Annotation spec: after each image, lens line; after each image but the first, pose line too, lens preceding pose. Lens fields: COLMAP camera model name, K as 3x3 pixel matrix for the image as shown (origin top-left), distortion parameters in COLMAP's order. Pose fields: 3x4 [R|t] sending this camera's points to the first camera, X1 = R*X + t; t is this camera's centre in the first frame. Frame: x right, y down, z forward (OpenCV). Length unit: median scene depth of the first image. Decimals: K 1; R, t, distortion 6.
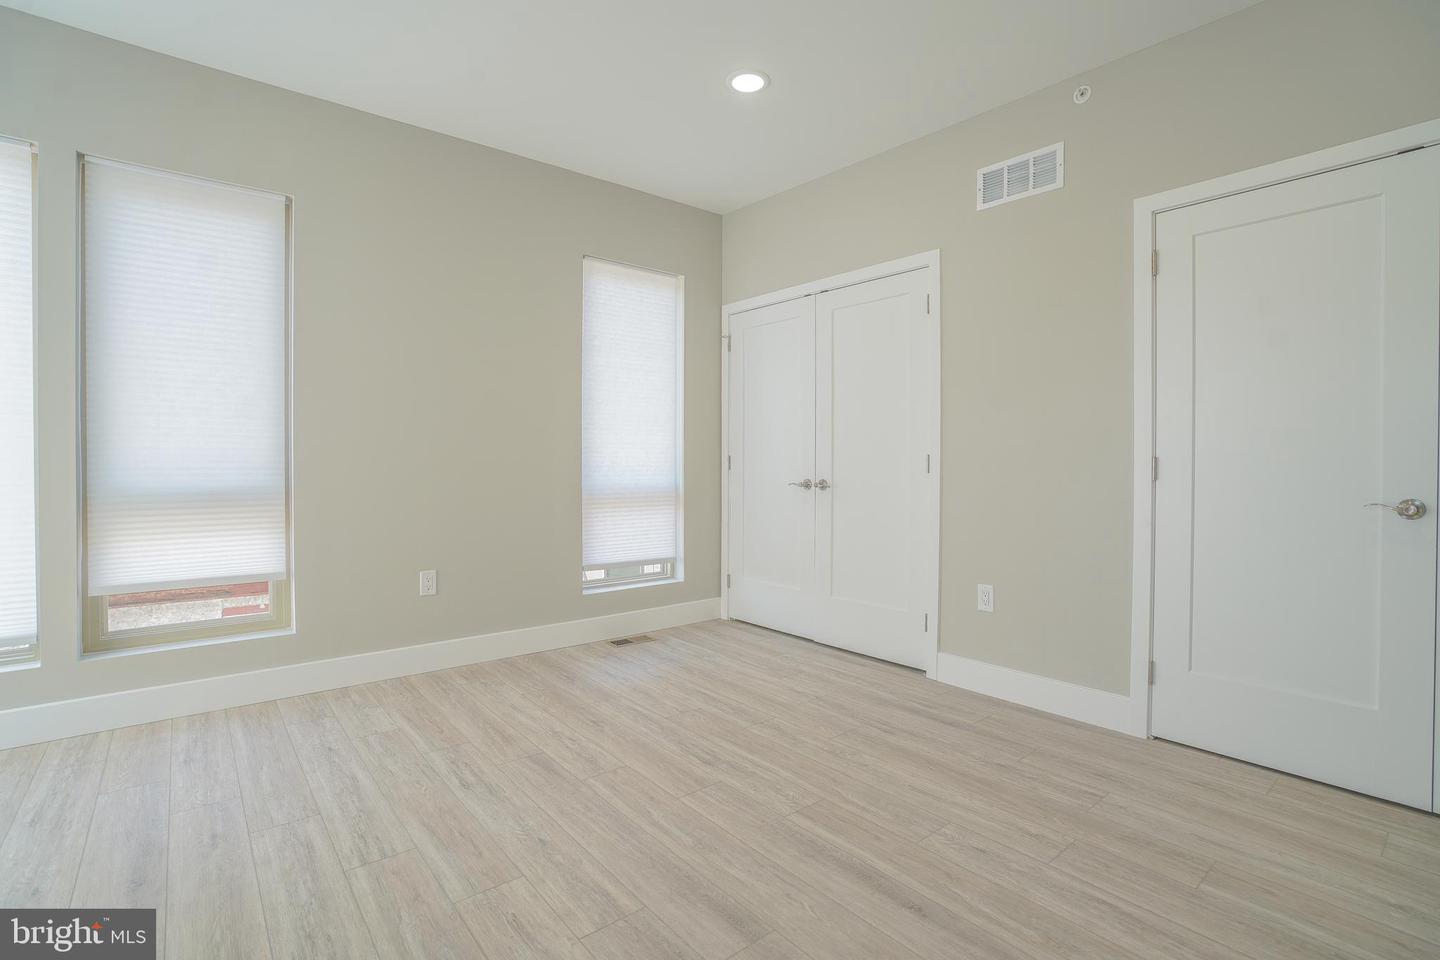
lens RADIAL K [[670.6, 0, 716.2], [0, 670.6, 474.0], [0, 0, 1]] dist [-0.064259, 0.026592]
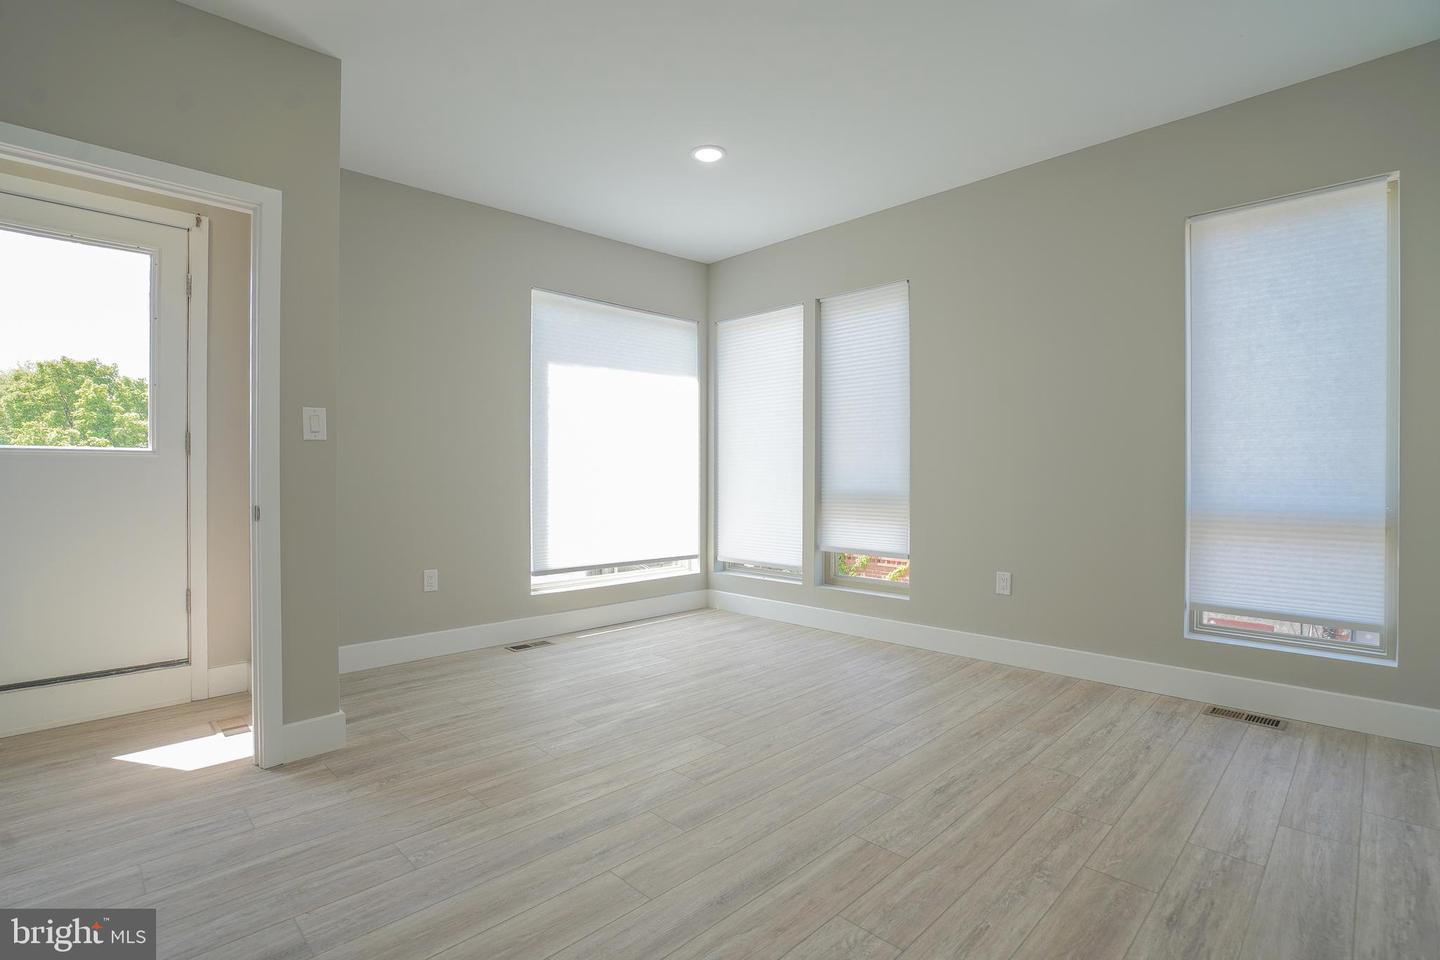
lens RADIAL K [[677.4, 0, 710.6], [0, 677.4, 476.4], [0, 0, 1]] dist [-0.062907, 0.025460]
pose [[0.091621, 0.002116, -0.995792, 0.701062], [-0.017815, 0.999841, 0.000486, -0.006738], [0.995635, 0.017695, 0.091644, 0.451647]]
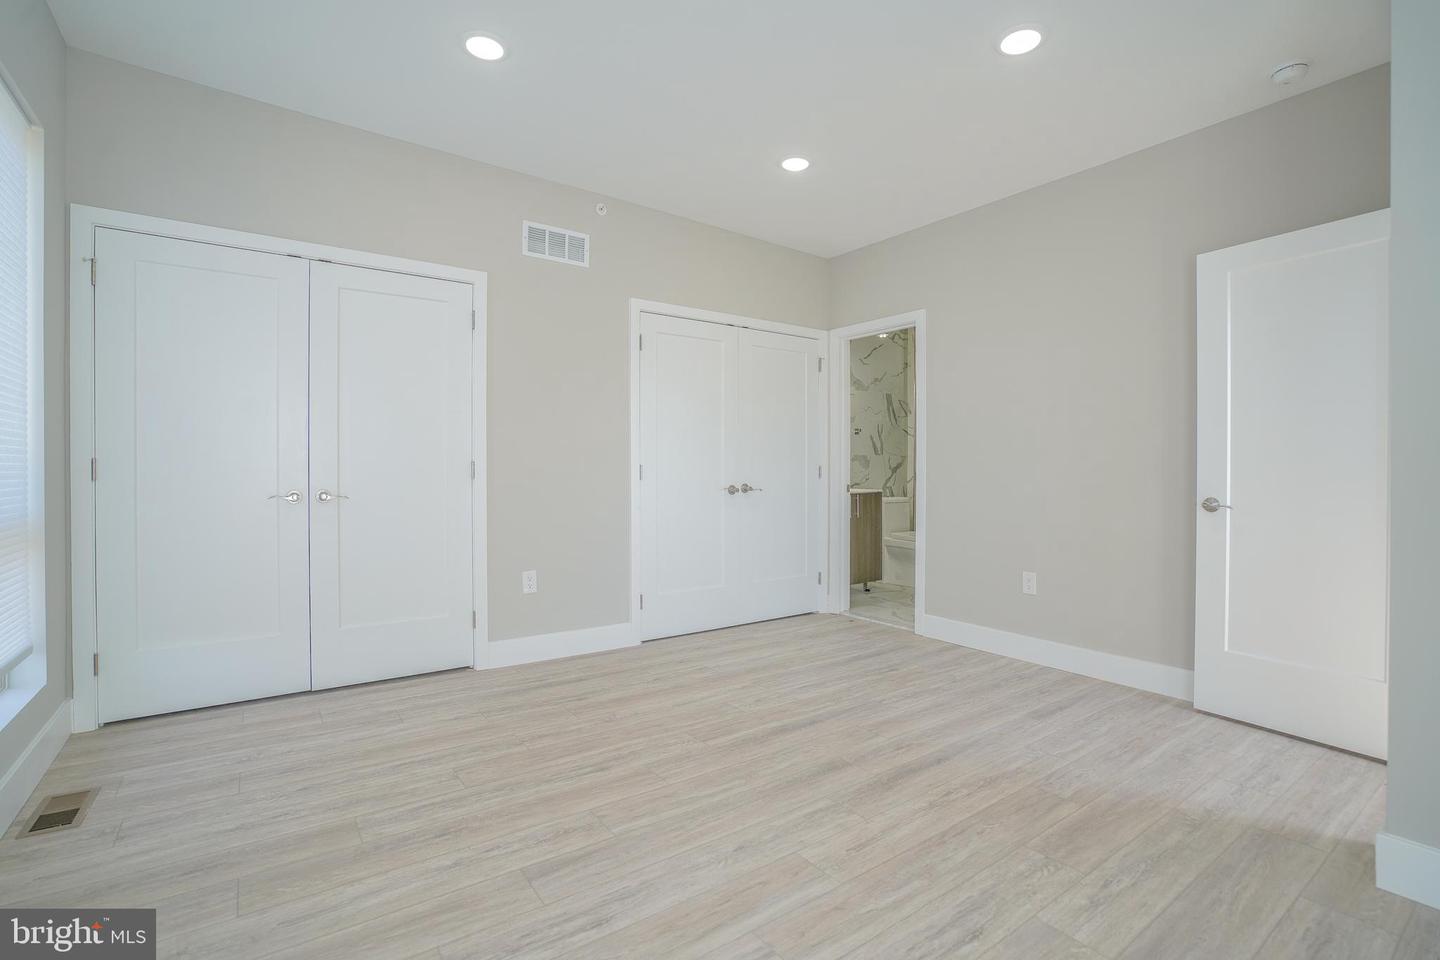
lens RADIAL K [[677.4, 0, 710.6], [0, 677.4, 476.4], [0, 0, 1]] dist [-0.062907, 0.025460]
pose [[0.065732, -0.015657, 0.997714, -0.783695], [0.015279, 0.999775, 0.014683, -0.016242], [-0.997720, 0.014278, 0.065957, 0.594459]]
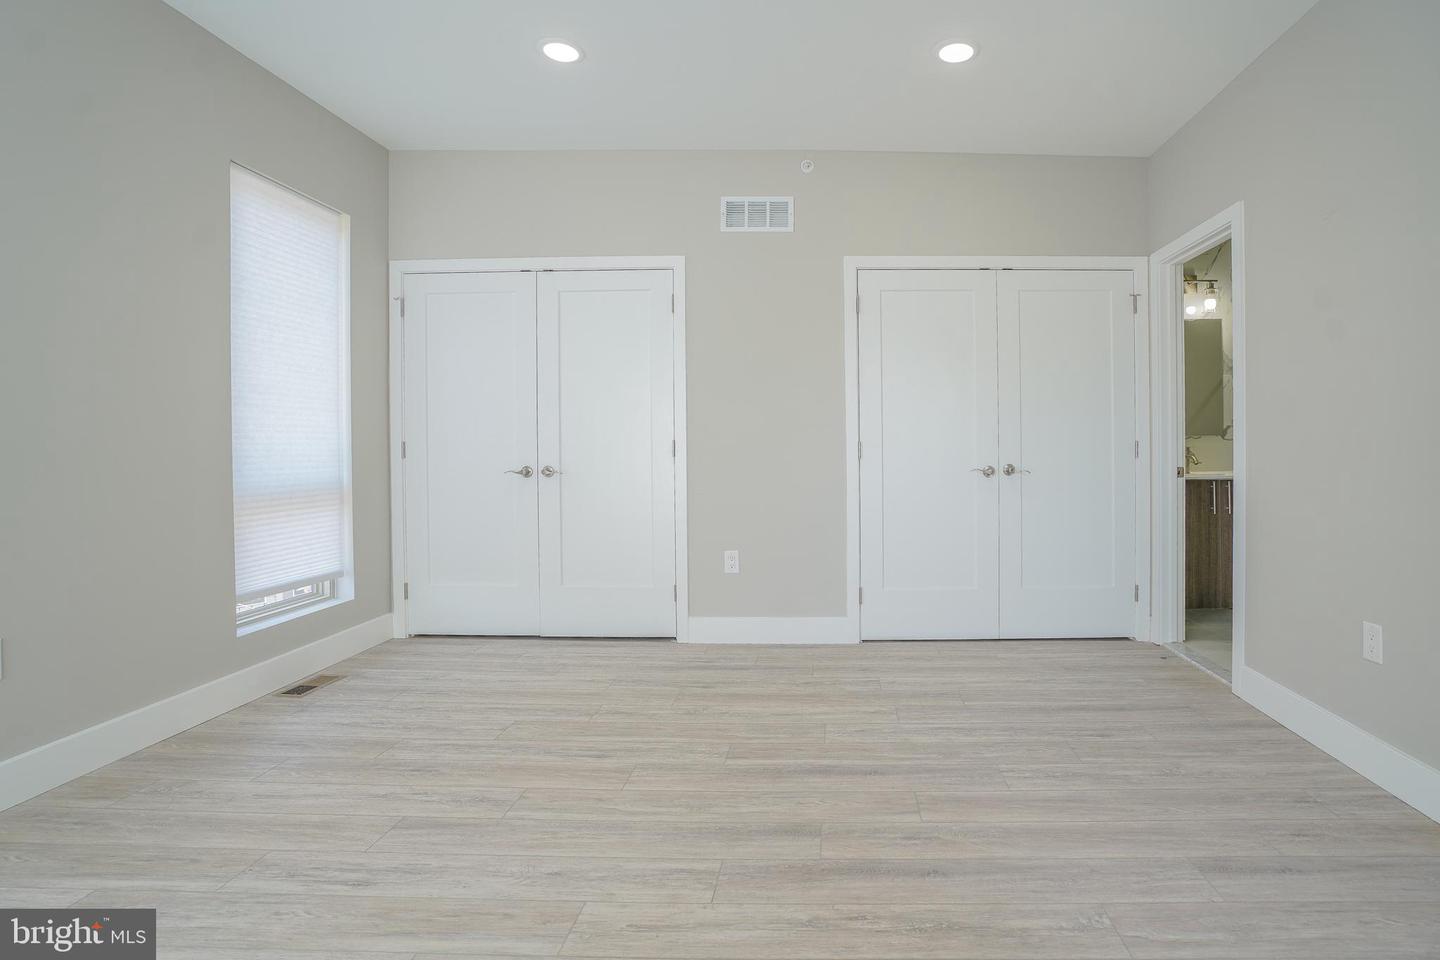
lens RADIAL K [[710.8, 0, 814.8], [0, 710.8, 456.3], [0, 0, 1]] dist [-0.063848, 0.028333]
pose [[0.647306, -0.017792, 0.762023, -0.458093], [0.019971, 0.999780, 0.006379, -0.005915], [-0.761969, 0.011089, 0.647519, 0.067457]]
